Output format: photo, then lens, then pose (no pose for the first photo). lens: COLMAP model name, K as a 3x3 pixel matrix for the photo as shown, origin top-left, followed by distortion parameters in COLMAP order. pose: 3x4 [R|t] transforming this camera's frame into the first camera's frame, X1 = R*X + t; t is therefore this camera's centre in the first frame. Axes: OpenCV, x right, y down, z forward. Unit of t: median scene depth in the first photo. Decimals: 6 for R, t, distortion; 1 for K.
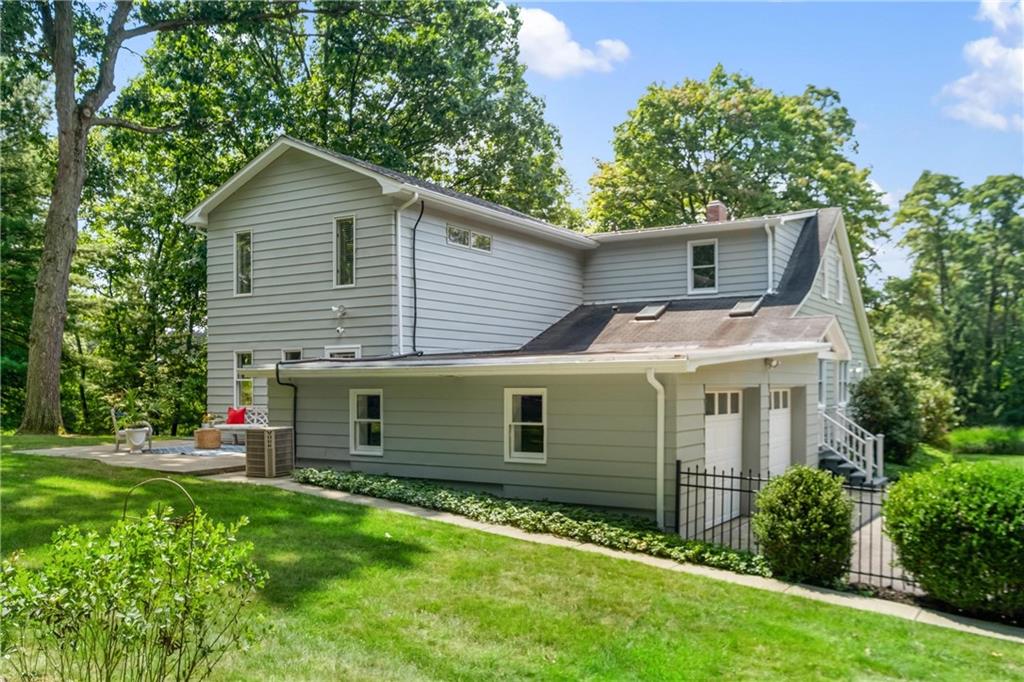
lens RADIAL K [[859.0, 0, 511.3], [0, 859.0, 342.2], [0, 0, 1]] dist [0.017113, 0.006466]
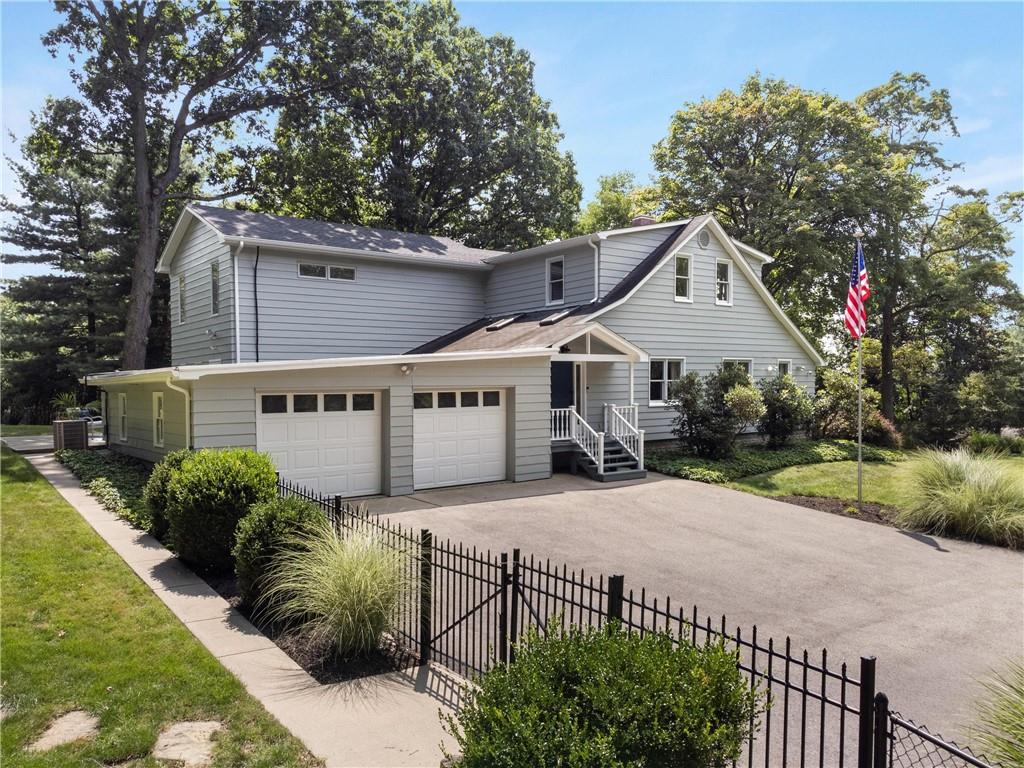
lens RADIAL K [[762.8, 0, 512.5], [0, 762.8, 383.9], [0, 0, 1]] dist [0.047098, 0.002868]
pose [[0.941159, -0.012976, -0.337714, 0.534150], [0.029378, 0.998621, 0.043504, 0.002358], [0.336684, -0.050865, 0.940243, 0.028067]]
